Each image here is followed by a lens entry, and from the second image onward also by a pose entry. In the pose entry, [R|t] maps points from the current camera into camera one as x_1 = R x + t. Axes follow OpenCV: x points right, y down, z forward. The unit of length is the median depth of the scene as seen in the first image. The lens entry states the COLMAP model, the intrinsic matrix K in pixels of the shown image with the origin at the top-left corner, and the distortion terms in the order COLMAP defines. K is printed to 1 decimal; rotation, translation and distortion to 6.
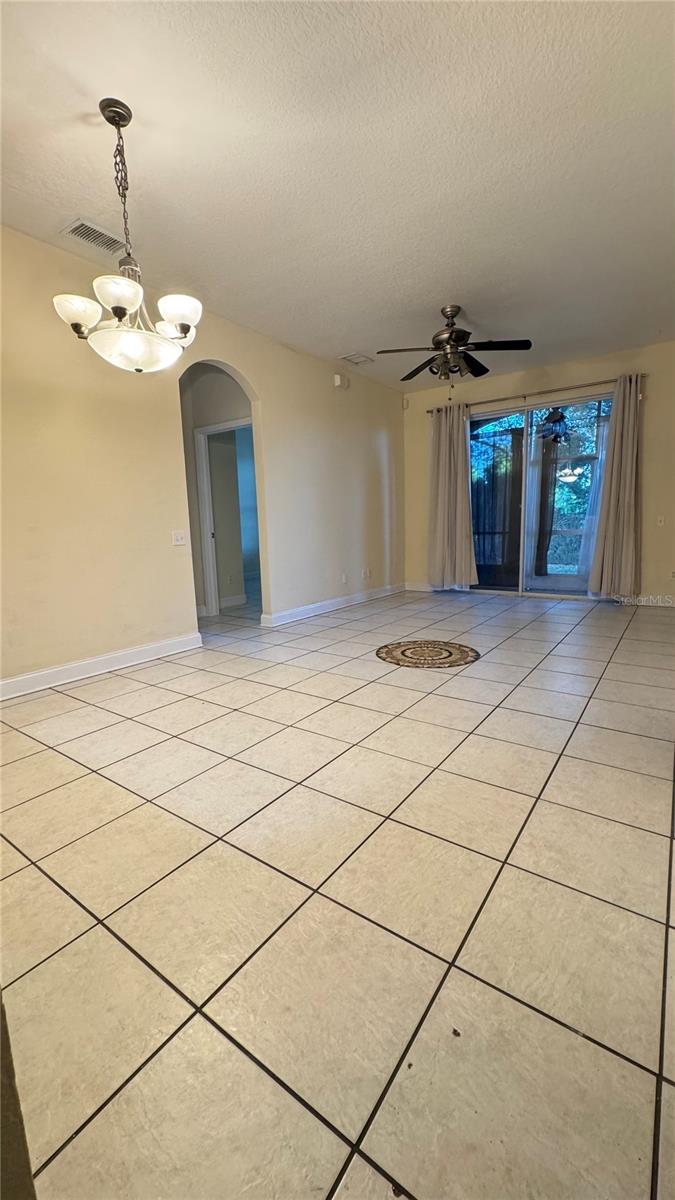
lens RADIAL K [[478.5, 0, 337.5], [0, 478.5, 600.0], [0, 0, 1]] dist [0.000840, 0.000080]
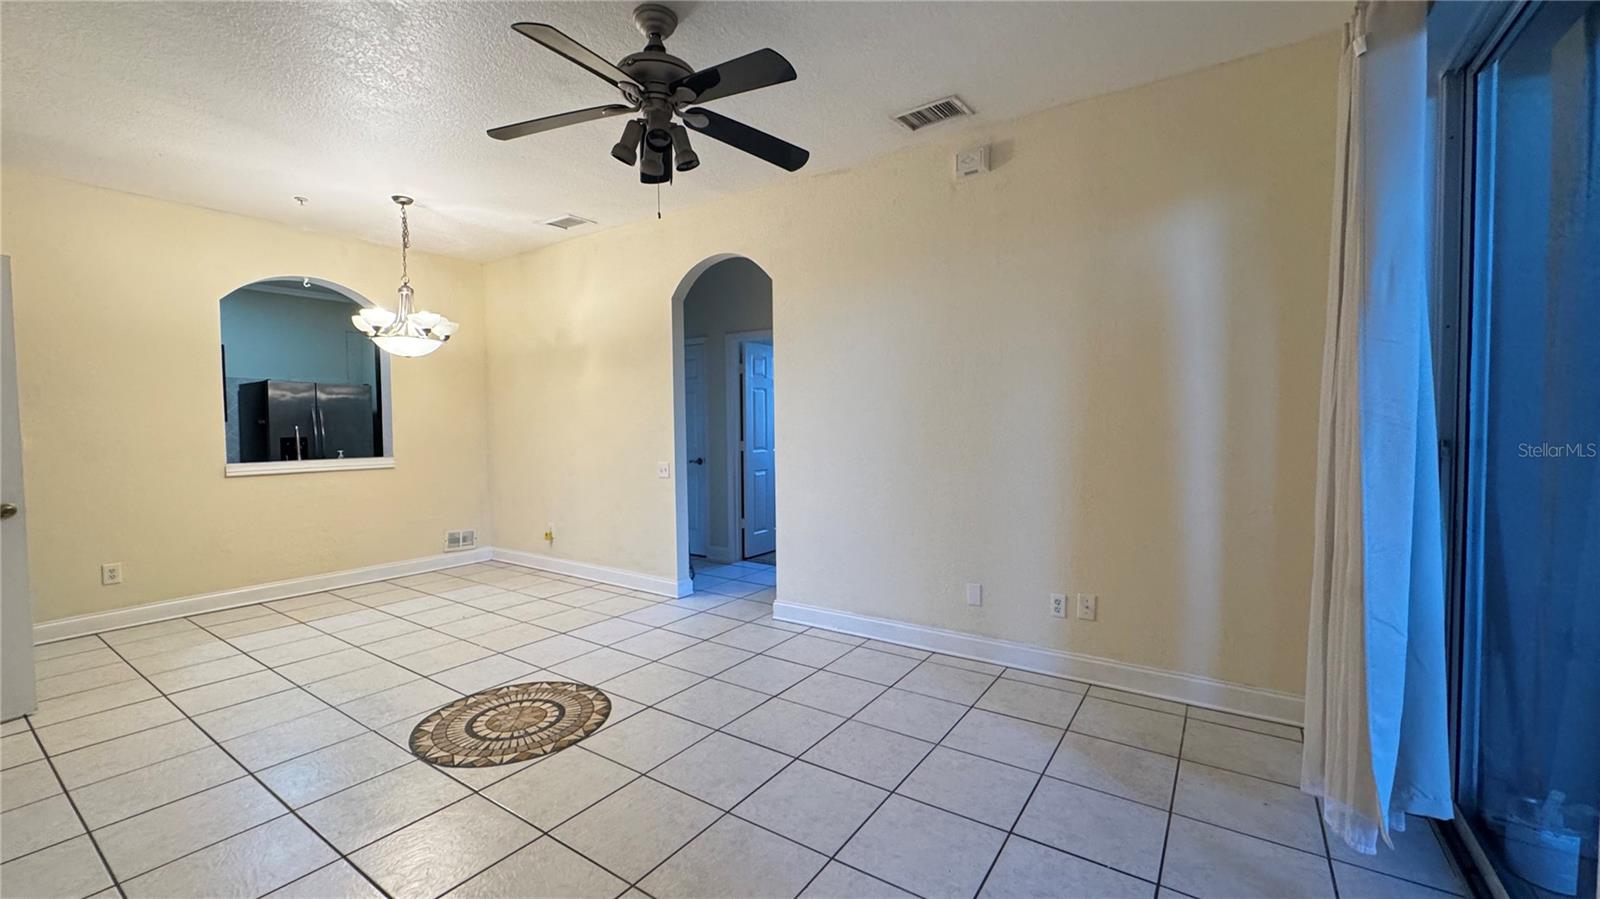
lens RADIAL K [[638.1, 0, 764.5], [0, 638.1, 449.3], [0, 0, 1]] dist [0.000840, 0.000080]
pose [[-0.001657, 0.062708, -0.998031, 0.865996], [-0.148352, 0.986973, 0.062260, -0.269703], [0.988933, 0.148163, 0.007667, 1.195818]]
